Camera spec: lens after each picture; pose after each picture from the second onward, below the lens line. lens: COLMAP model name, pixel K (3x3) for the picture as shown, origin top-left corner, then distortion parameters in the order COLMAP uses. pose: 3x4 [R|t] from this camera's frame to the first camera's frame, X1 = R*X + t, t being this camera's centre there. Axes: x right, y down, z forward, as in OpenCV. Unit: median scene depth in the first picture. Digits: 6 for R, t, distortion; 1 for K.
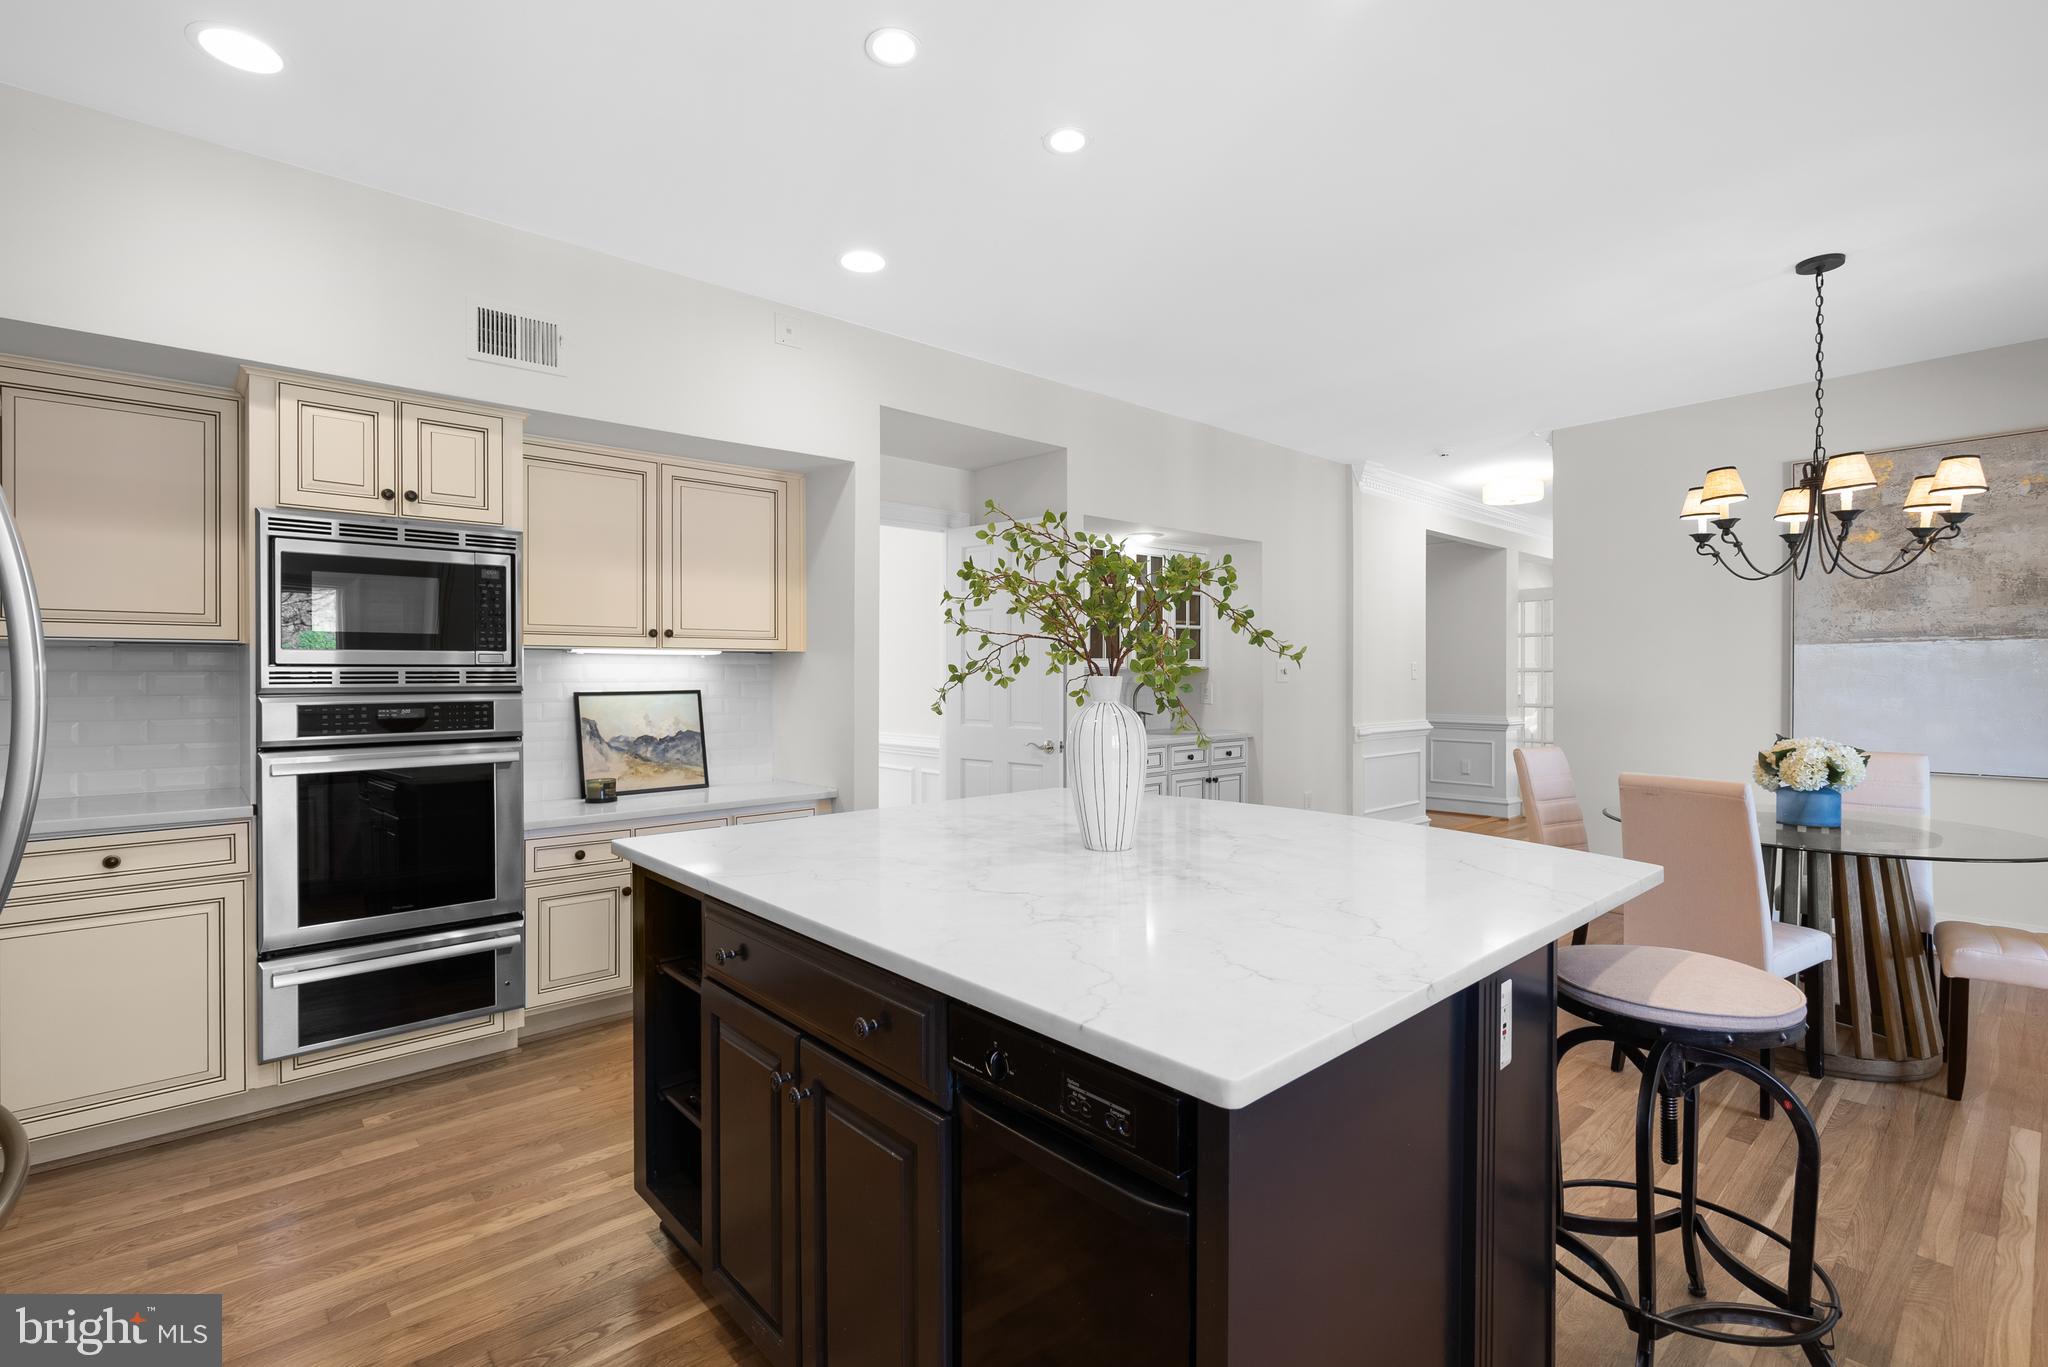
lens RADIAL K [[943.6, 0, 1024.0], [0, 943.6, 683.5], [0, 0, 1]] dist [-0.001005, -0.000069]
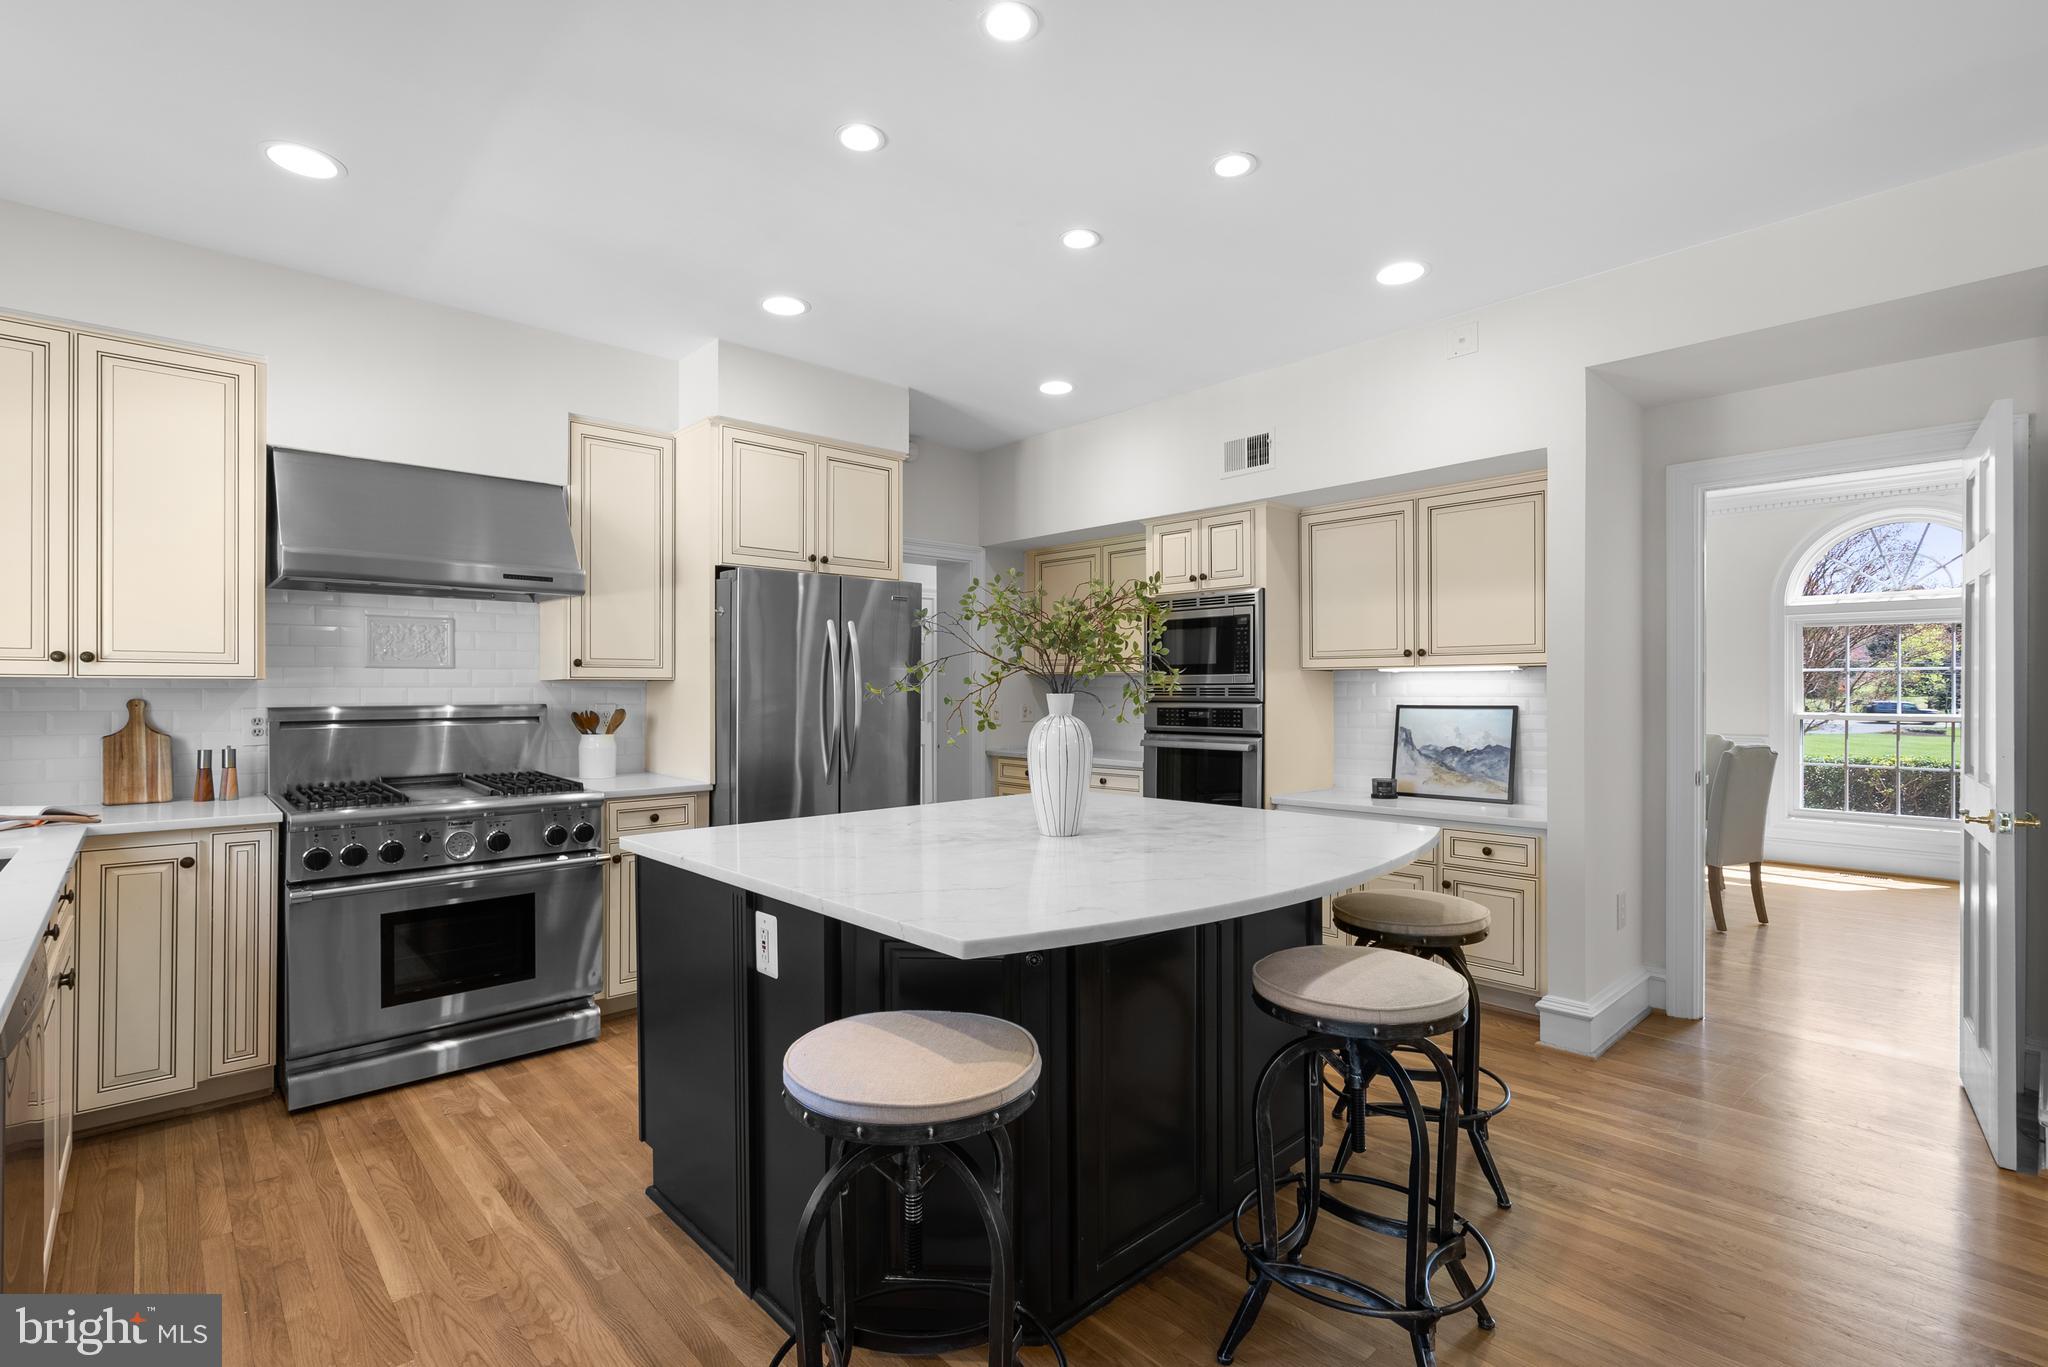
lens RADIAL K [[943.6, 0, 1024.0], [0, 943.6, 683.5], [0, 0, 1]] dist [-0.001005, -0.000069]
pose [[0.019716, -0.003532, -0.999799, 0.715401], [-0.007529, 0.999965, -0.003681, -0.009824], [0.999777, 0.007600, 0.019689, 0.523498]]
